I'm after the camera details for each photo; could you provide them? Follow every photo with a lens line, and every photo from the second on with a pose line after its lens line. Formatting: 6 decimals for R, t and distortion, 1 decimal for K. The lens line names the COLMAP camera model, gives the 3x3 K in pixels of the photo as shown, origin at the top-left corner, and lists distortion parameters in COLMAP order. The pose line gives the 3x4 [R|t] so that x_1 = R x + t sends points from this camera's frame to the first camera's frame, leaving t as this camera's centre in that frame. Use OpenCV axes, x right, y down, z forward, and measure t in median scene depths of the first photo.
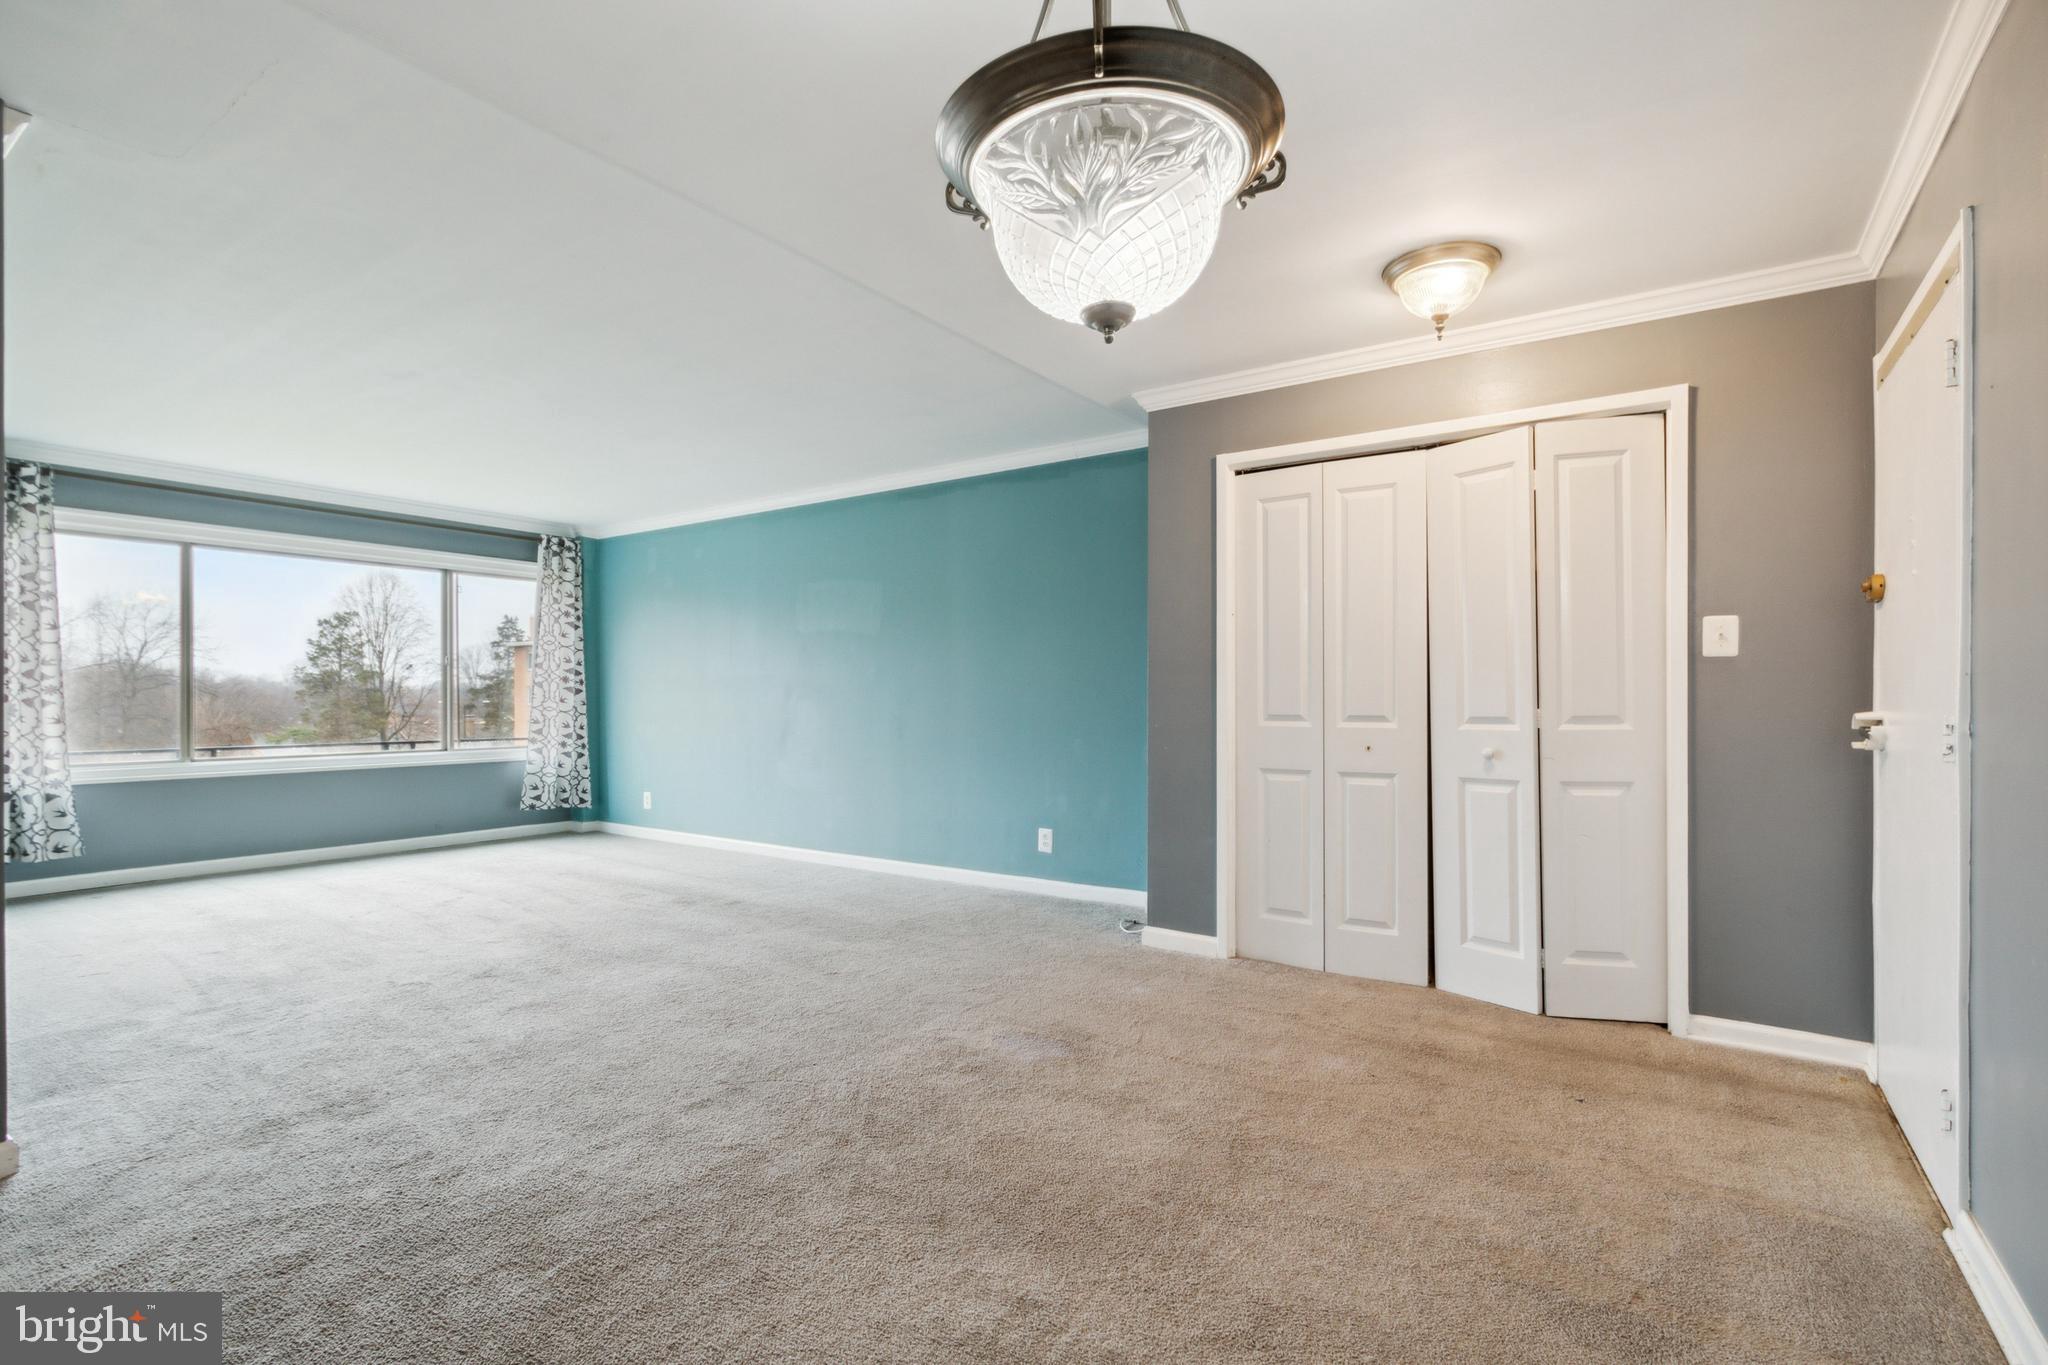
lens RADIAL K [[954.9, 0, 1018.4], [0, 954.9, 698.1], [0, 0, 1]] dist [0.005694, -0.001107]
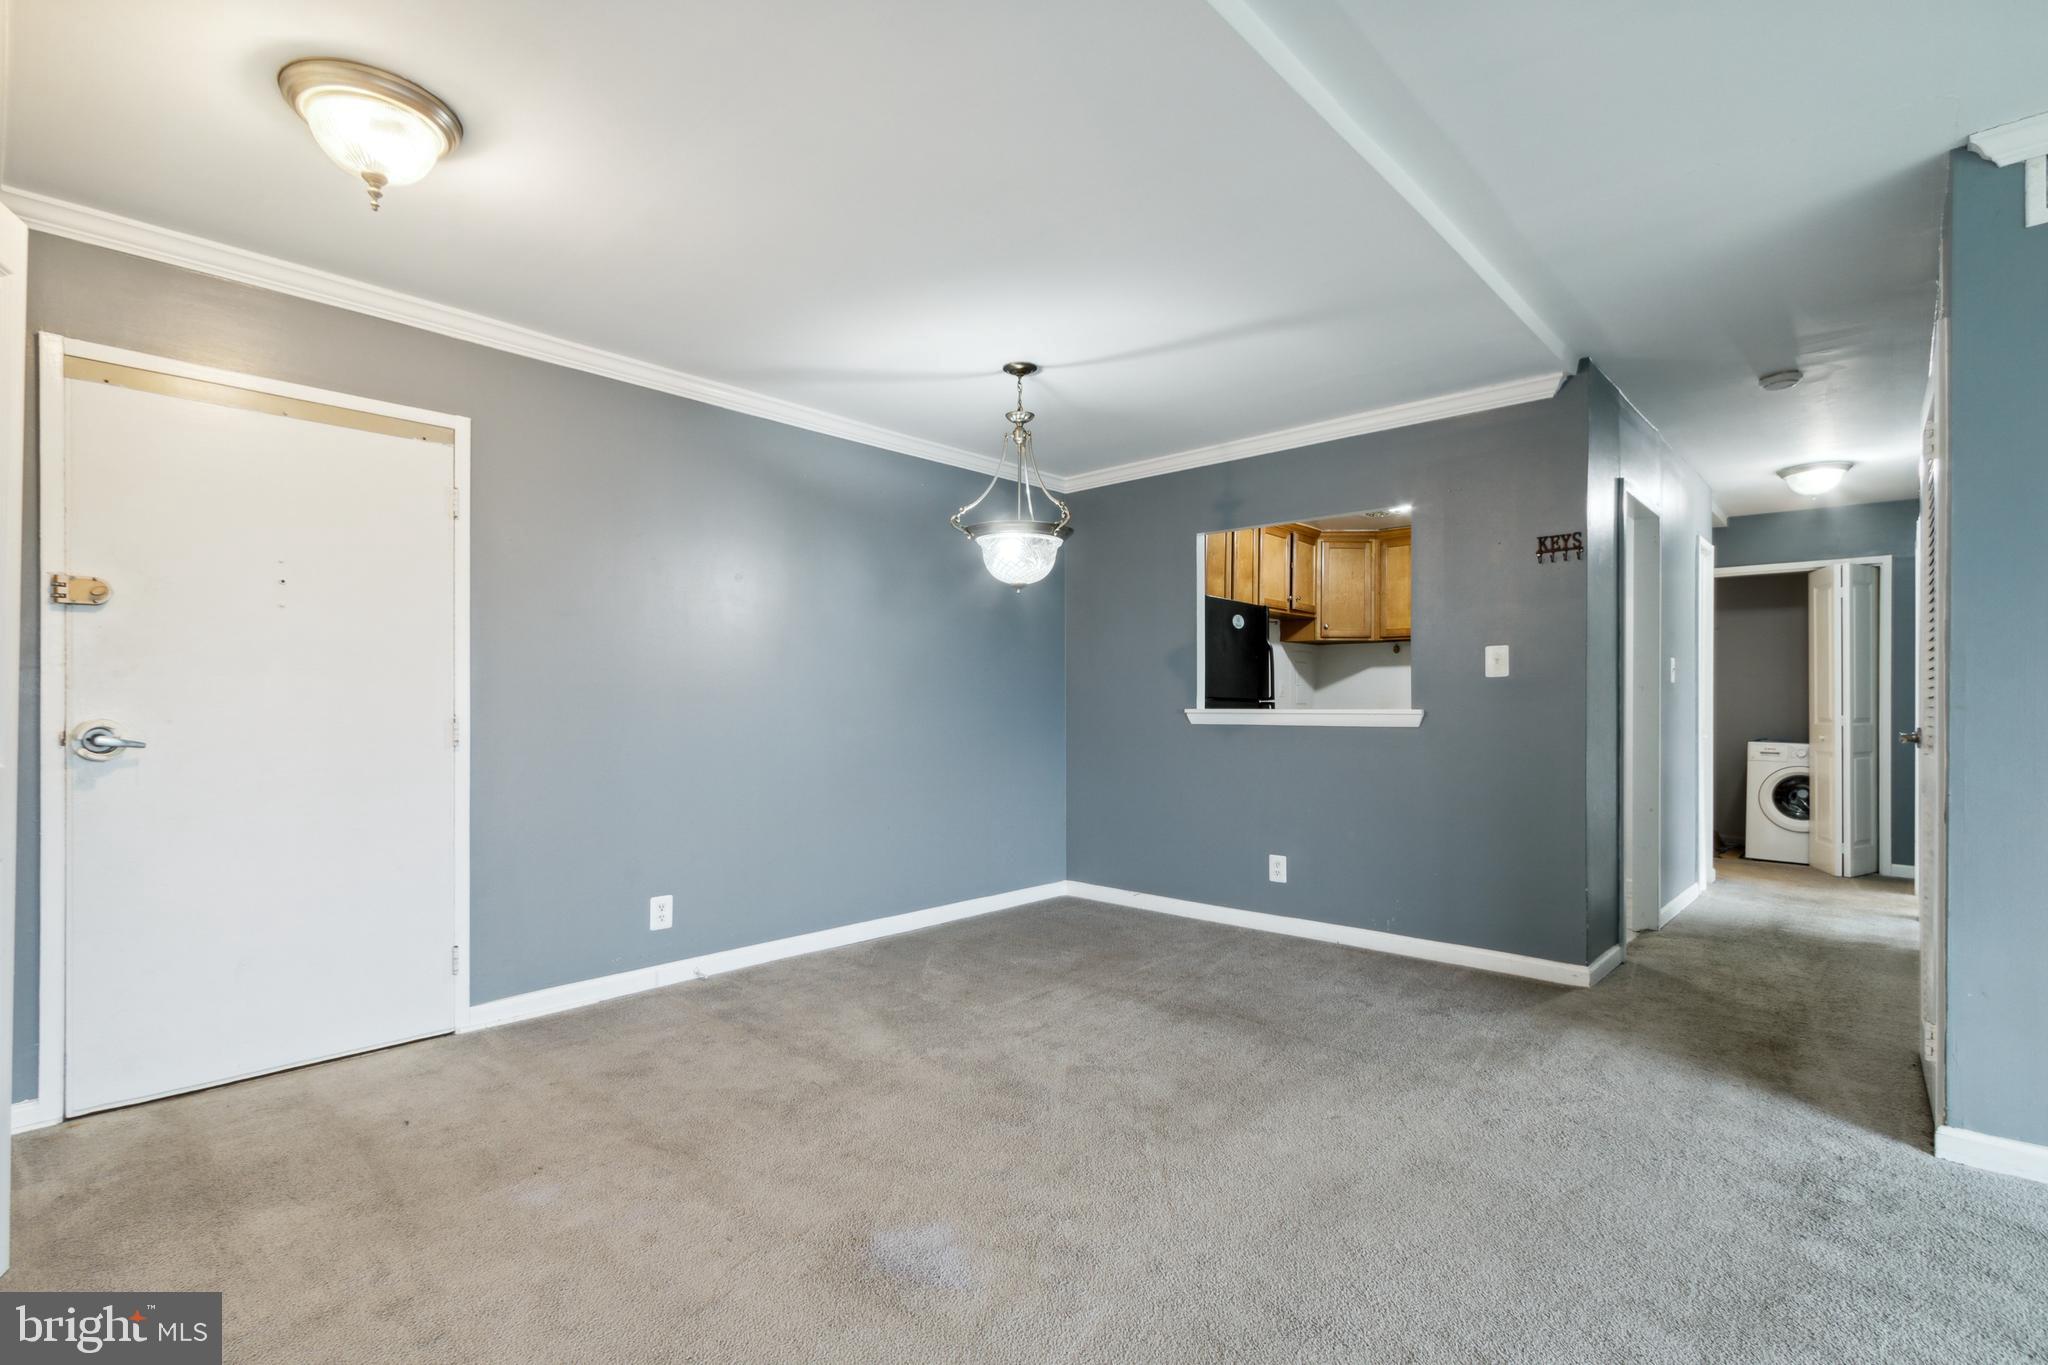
lens RADIAL K [[954.9, 0, 1025.8], [0, 954.9, 693.7], [0, 0, 1]] dist [0.005694, -0.001107]
pose [[-0.989526, 0.000039, 0.144354, -0.074202], [-0.002042, 0.999896, -0.014268, -0.000807], [-0.144340, -0.014413, -0.989423, 0.810037]]
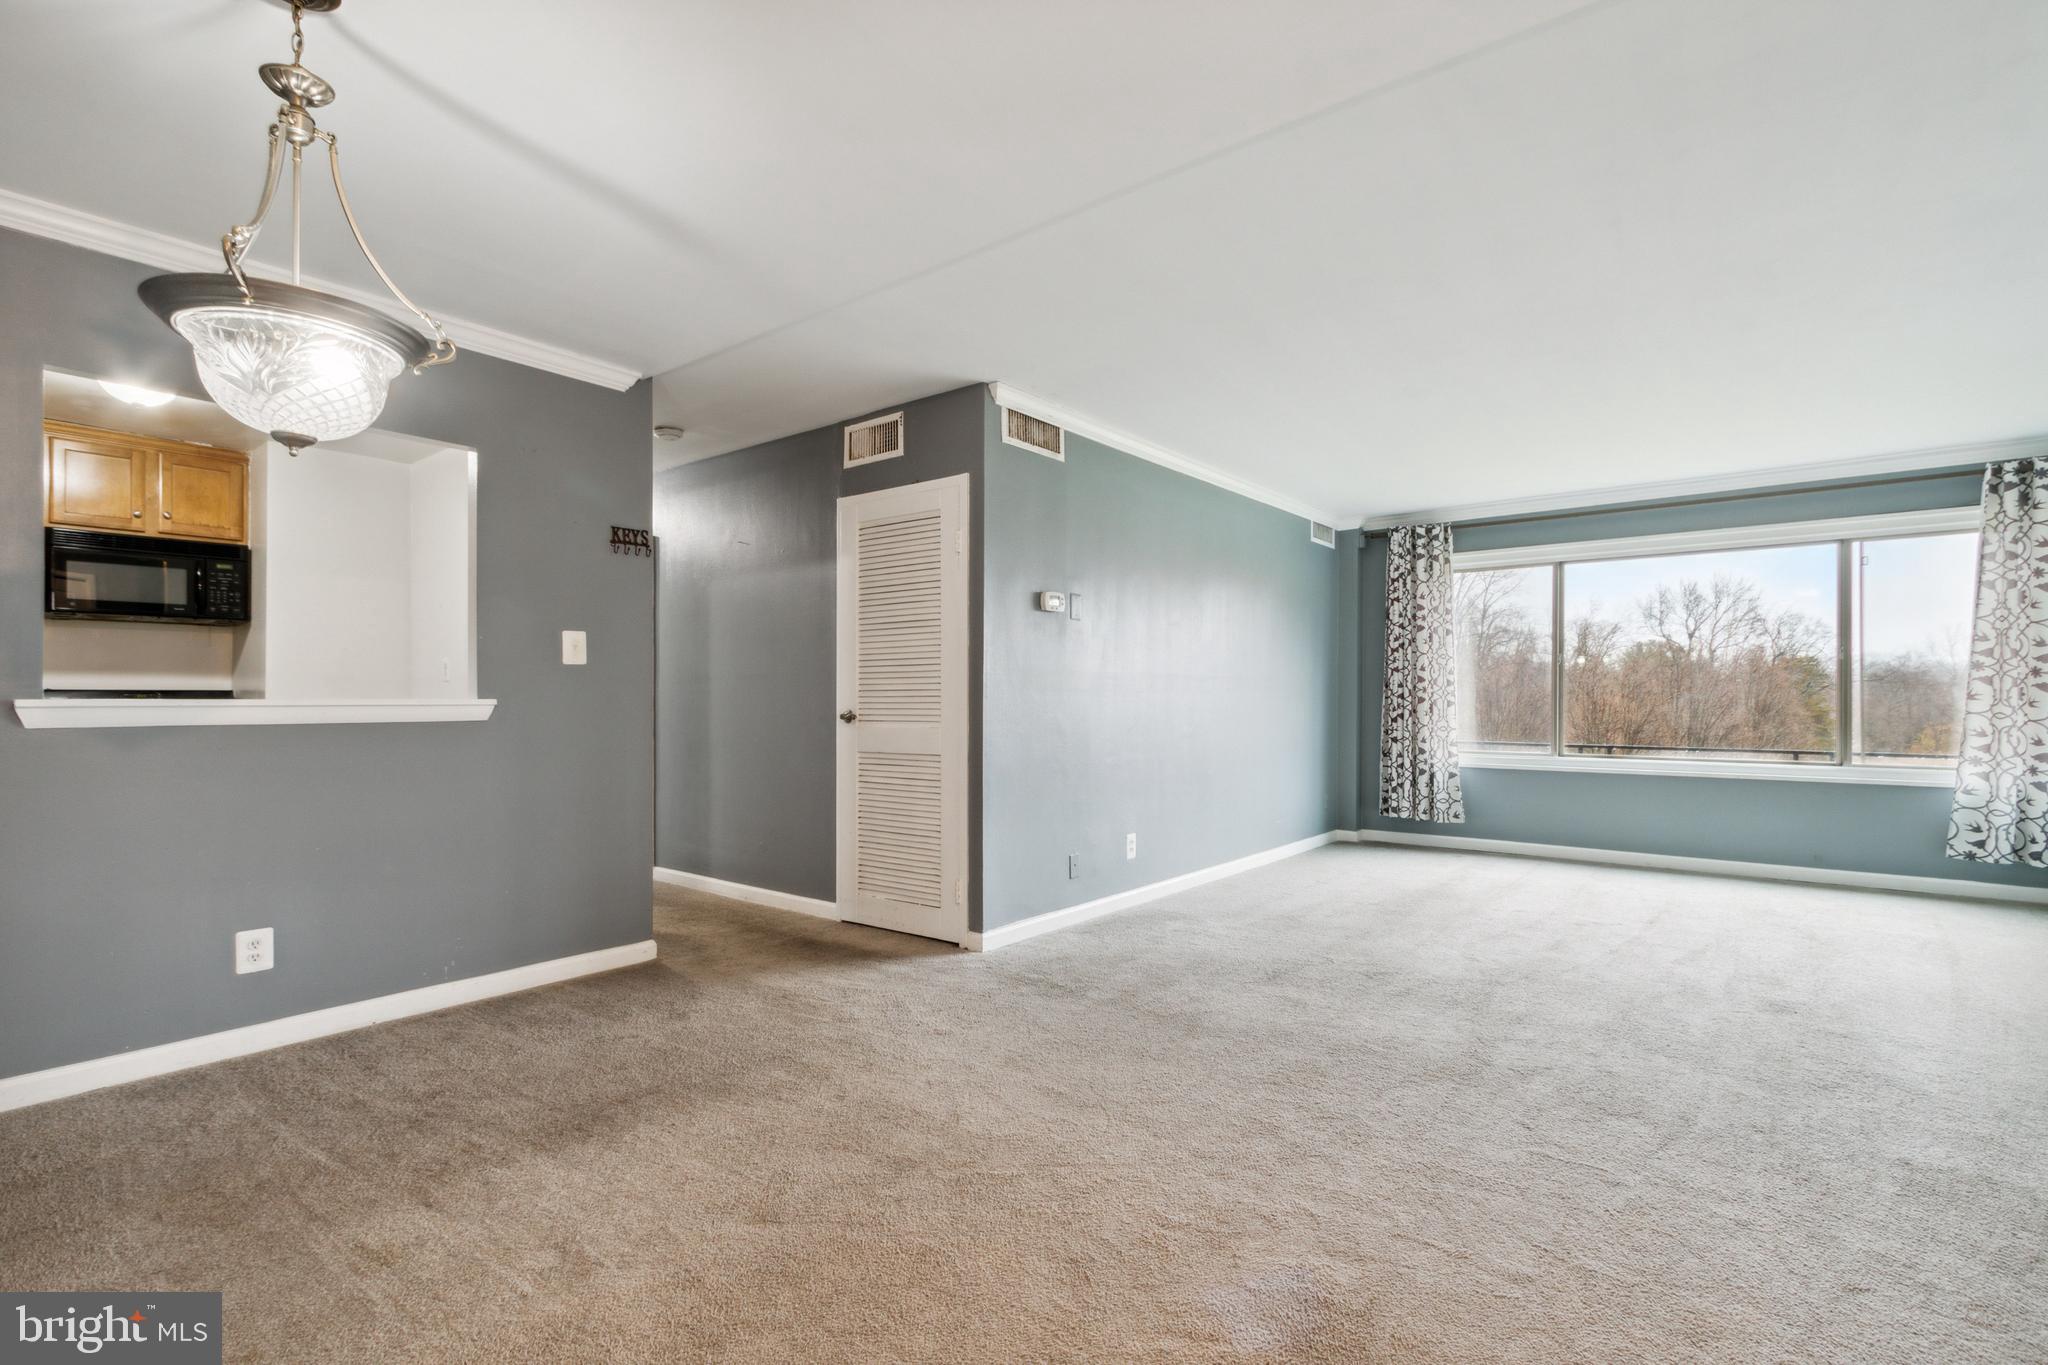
lens RADIAL K [[954.9, 0, 1016.7], [0, 954.9, 697.9], [0, 0, 1]] dist [0.005694, -0.001107]
pose [[-0.068842, -0.001605, -0.997626, 0.297983], [-0.000607, 0.999999, -0.001567, -0.000003], [0.997627, 0.000497, -0.068842, 0.439654]]
